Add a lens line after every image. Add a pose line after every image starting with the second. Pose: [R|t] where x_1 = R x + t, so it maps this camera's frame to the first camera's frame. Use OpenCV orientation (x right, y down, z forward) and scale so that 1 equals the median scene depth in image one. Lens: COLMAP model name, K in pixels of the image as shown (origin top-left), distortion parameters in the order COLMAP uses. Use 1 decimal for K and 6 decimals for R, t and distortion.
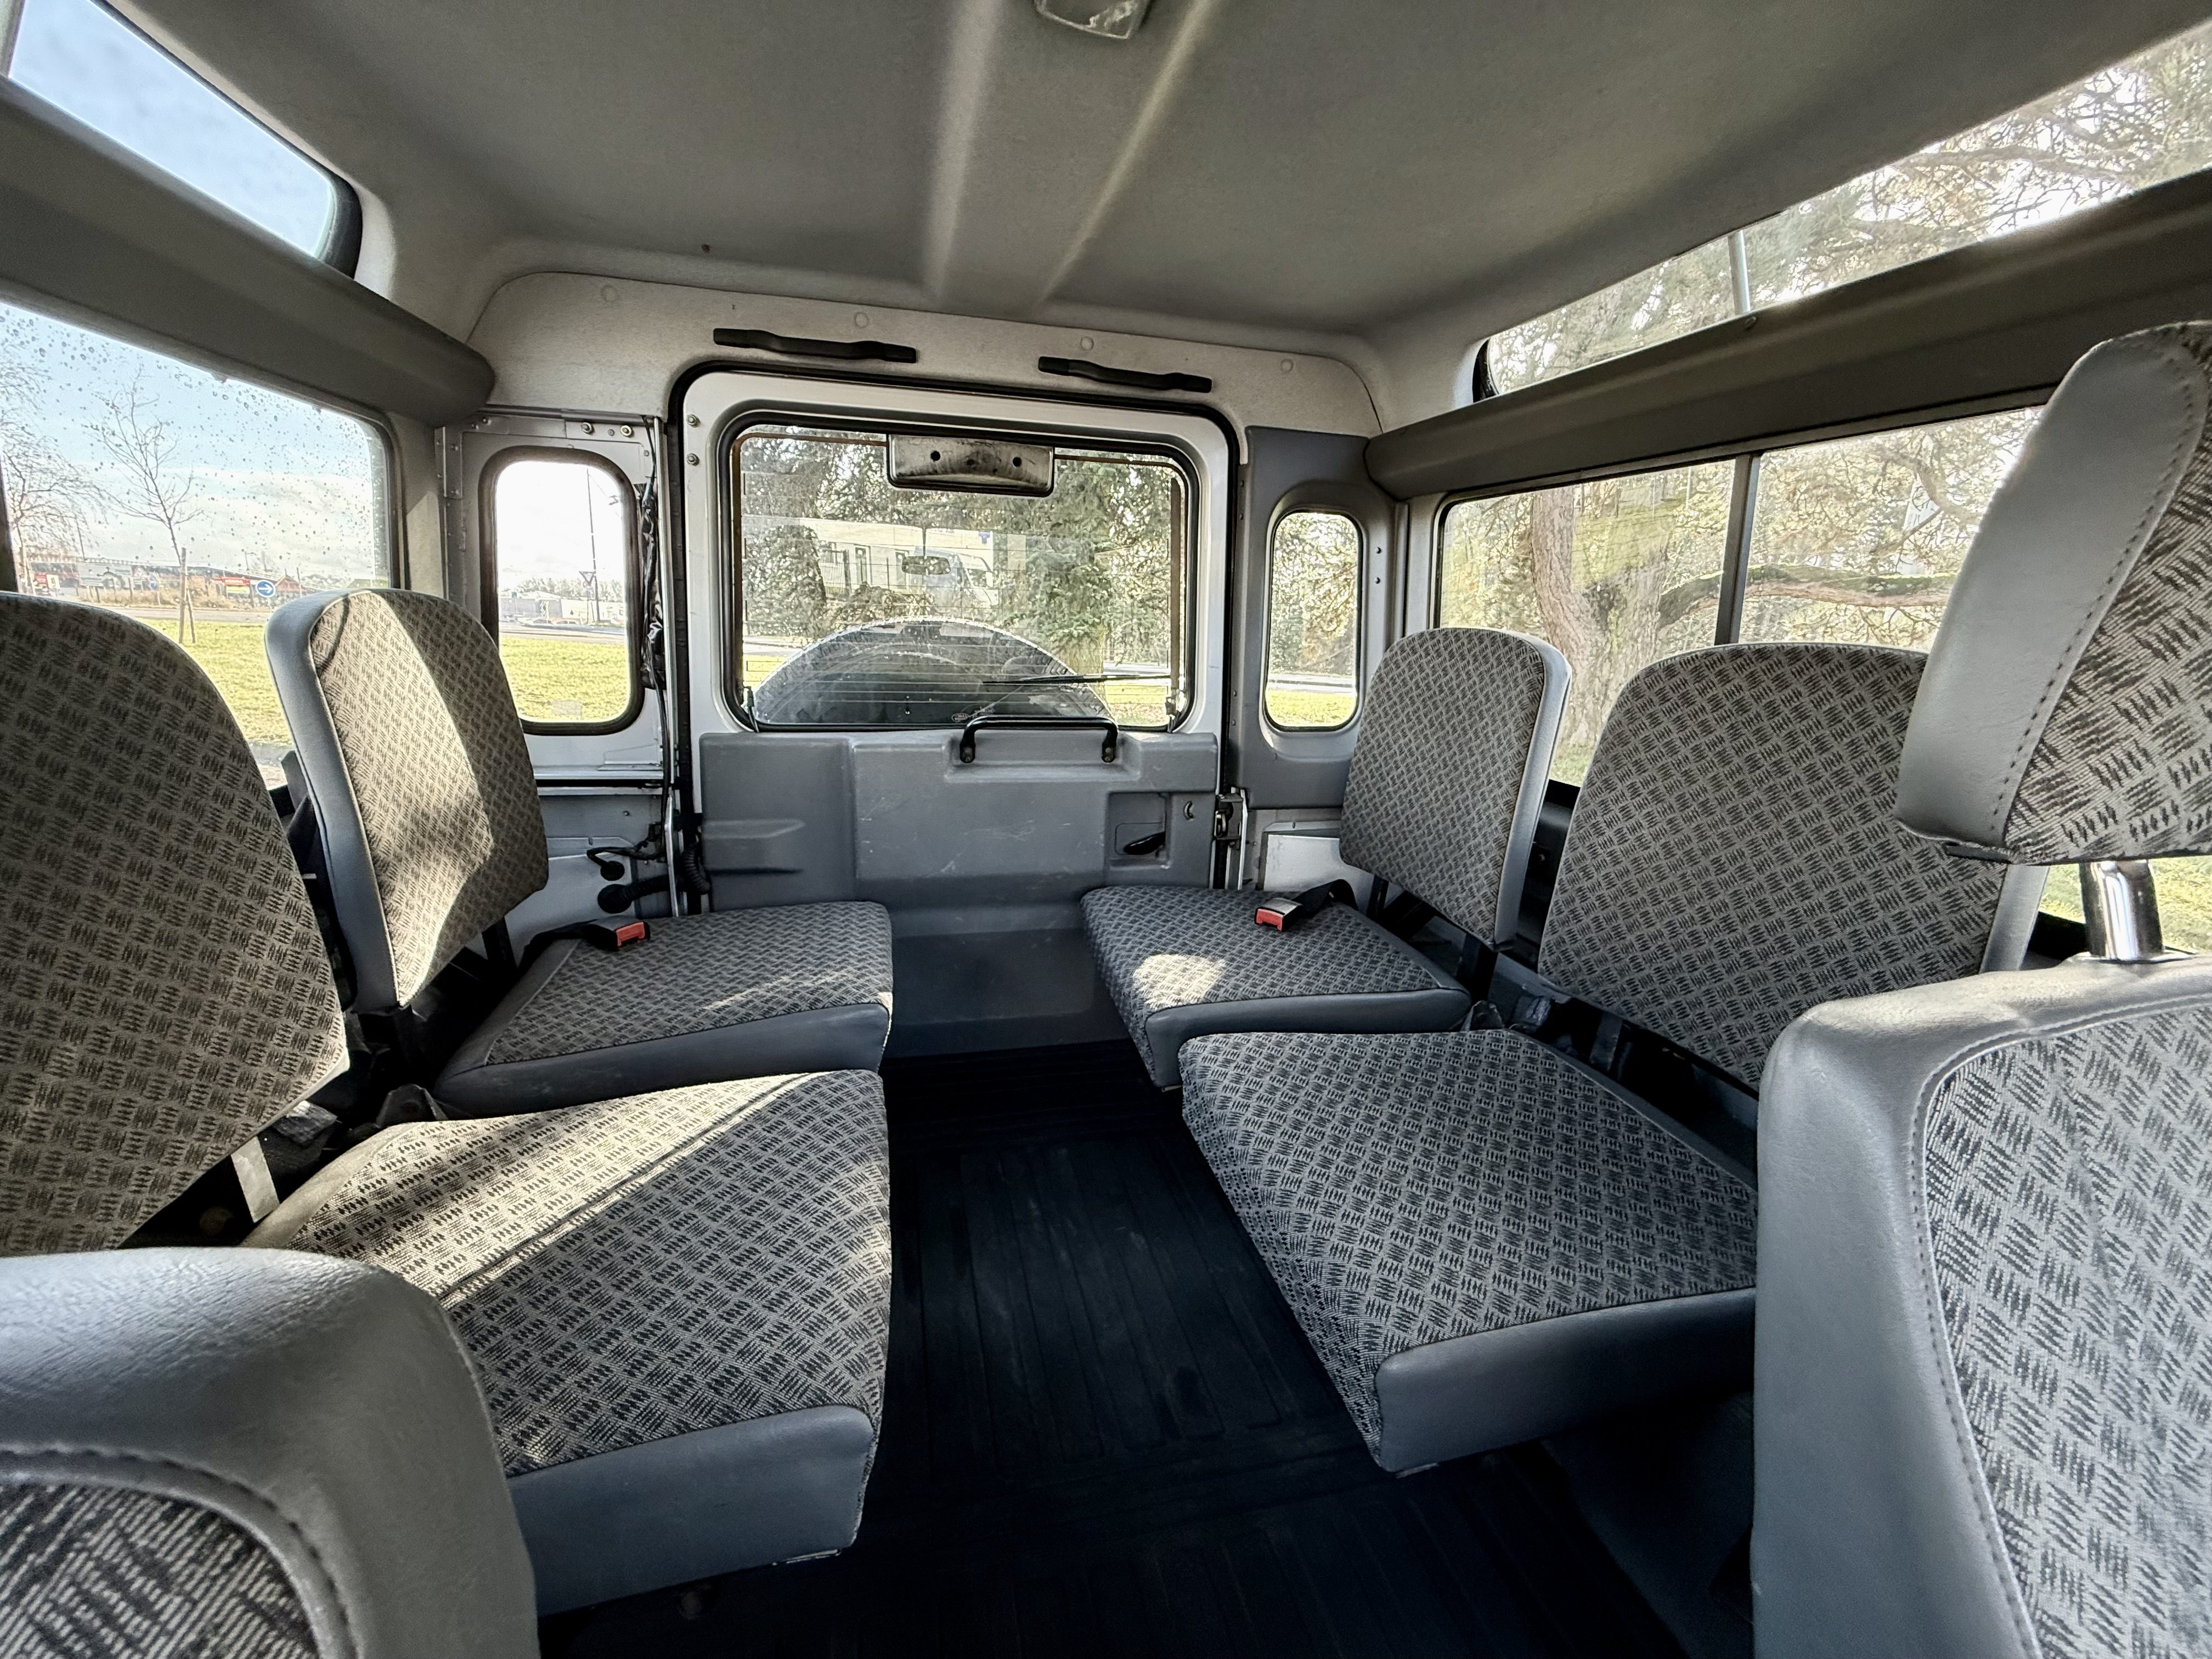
lens RADIAL K [[872.7, 0, 1112.6], [0, 872.7, 828.6], [0, 0, 1]] dist [-0.001256, 0.000059]
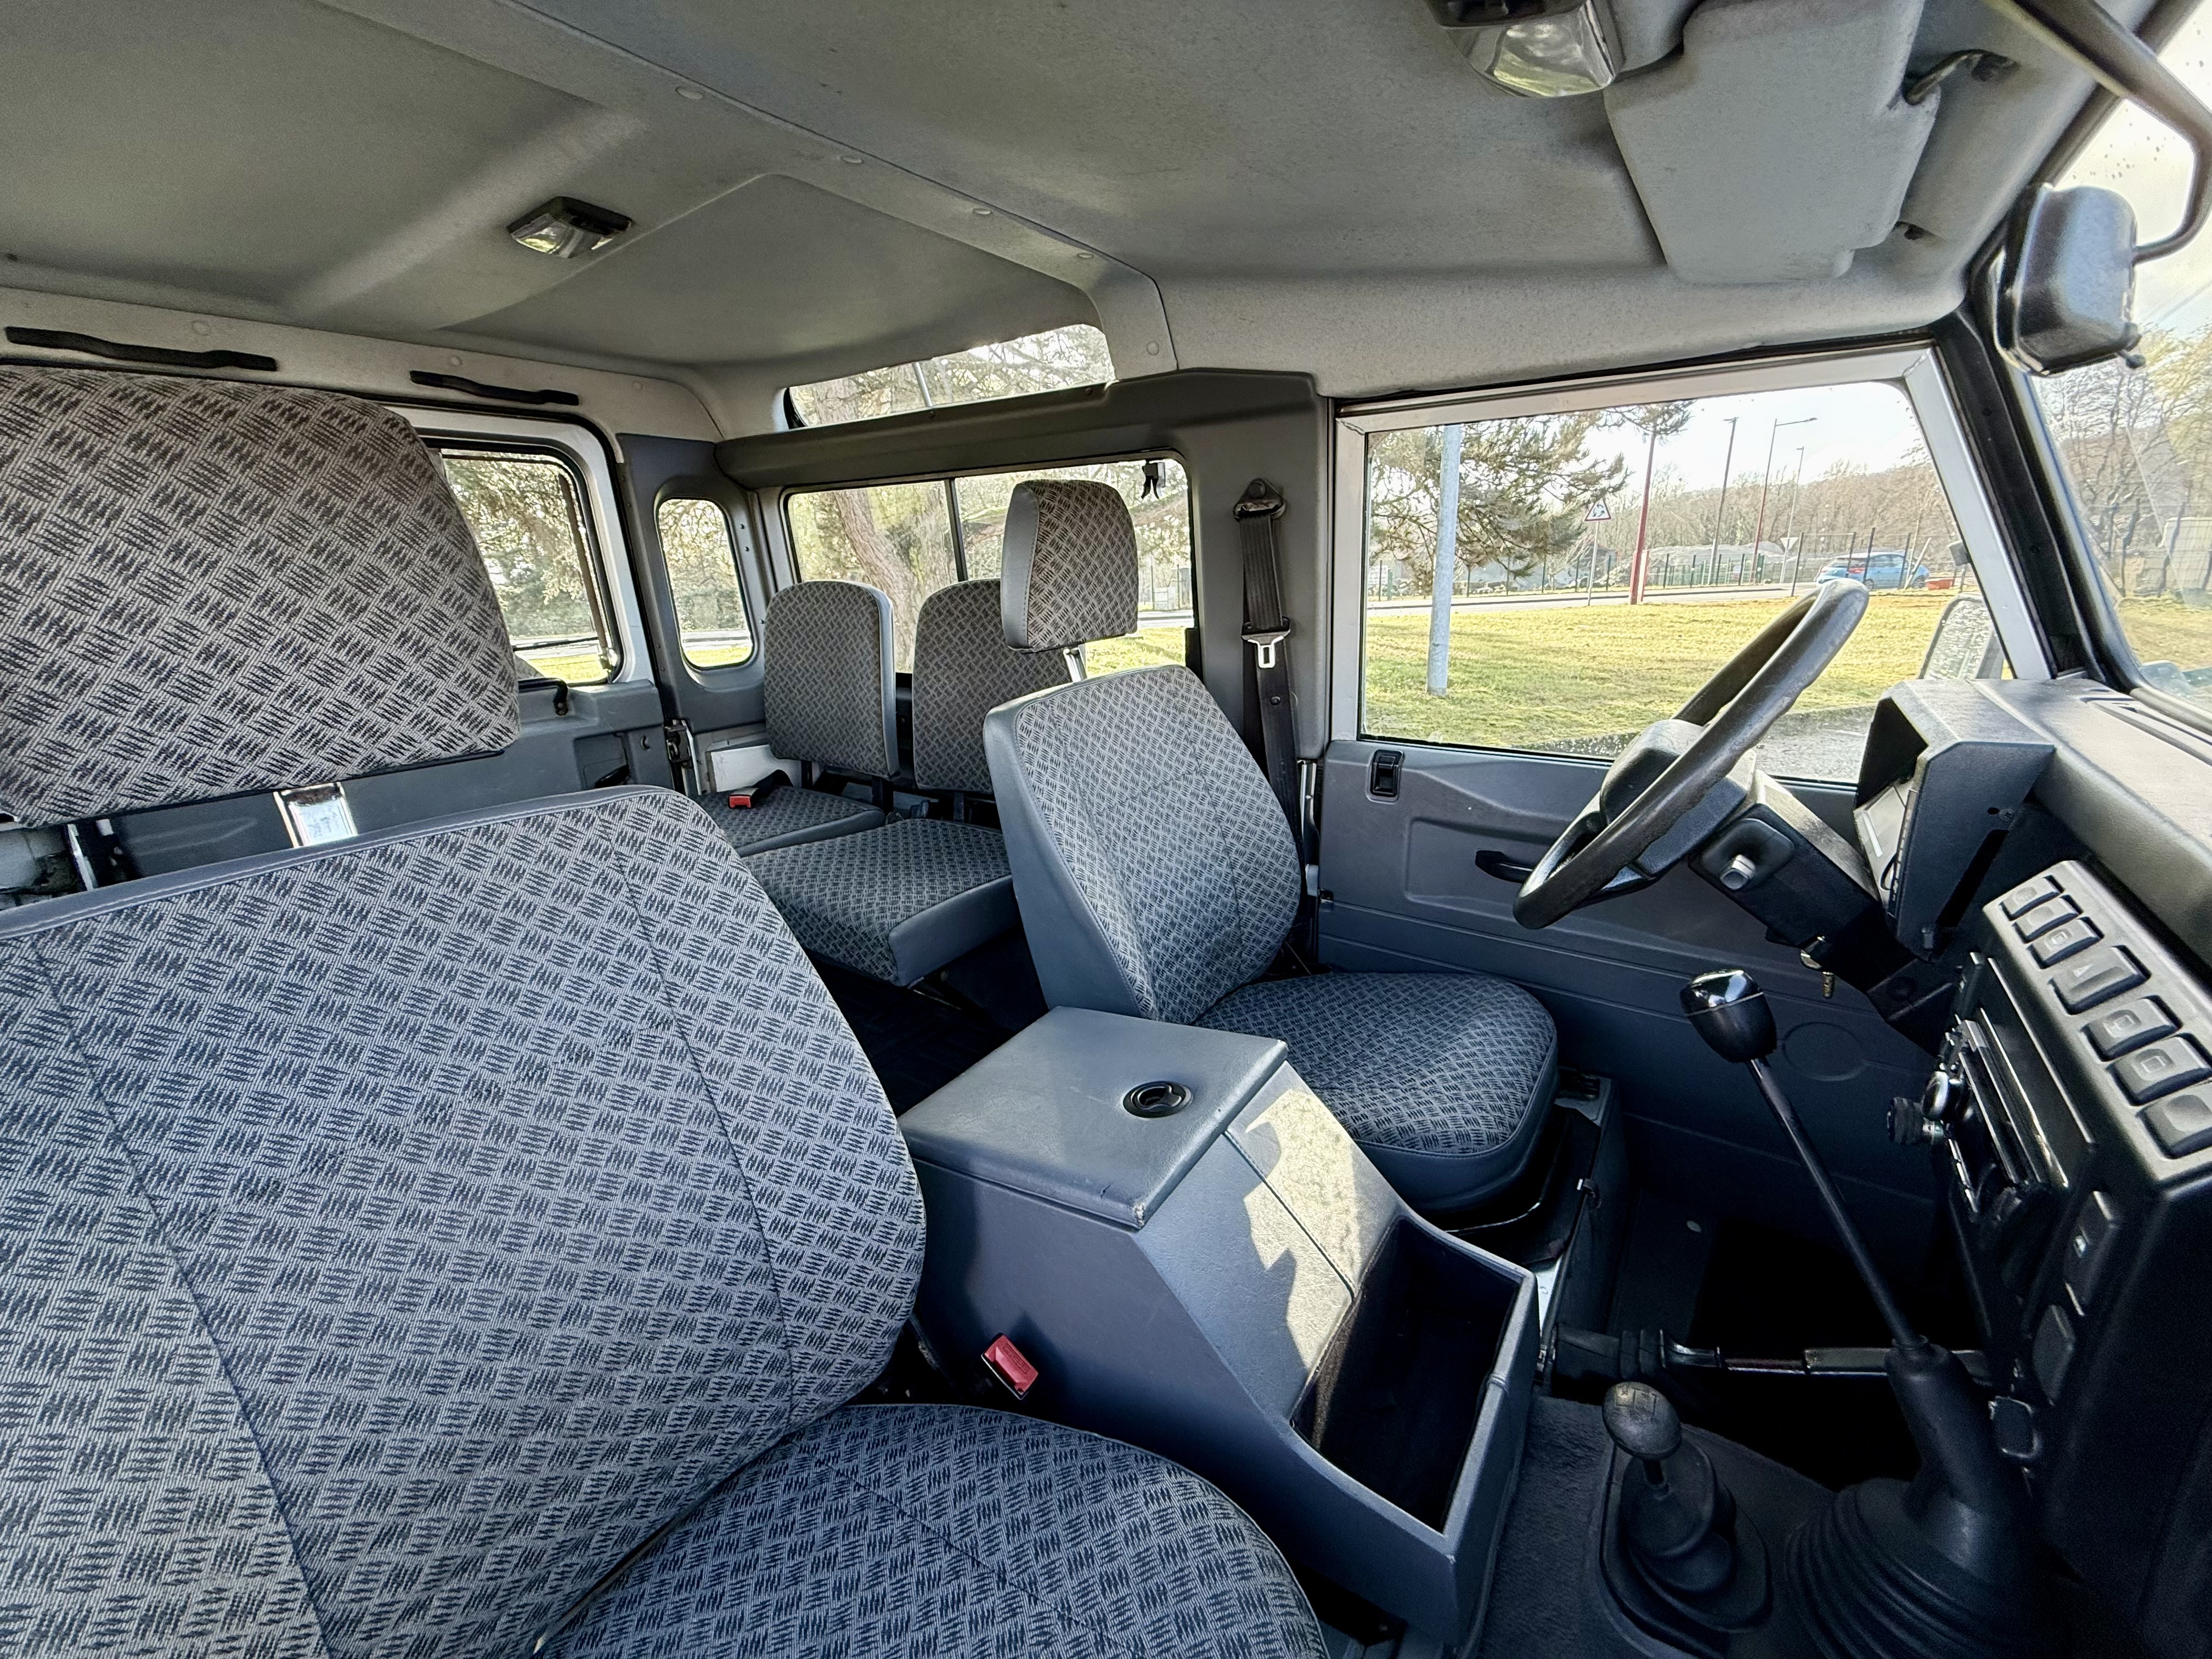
lens RADIAL K [[872.7, 0, 1091.8], [0, 872.7, 843.7], [0, 0, 1]] dist [-0.001256, 0.000059]
pose [[0.764609, -0.252911, 0.592797, -0.234313], [0.207872, 0.967407, 0.144614, 0.083451], [-0.610051, 0.012653, 0.792261, -0.449504]]
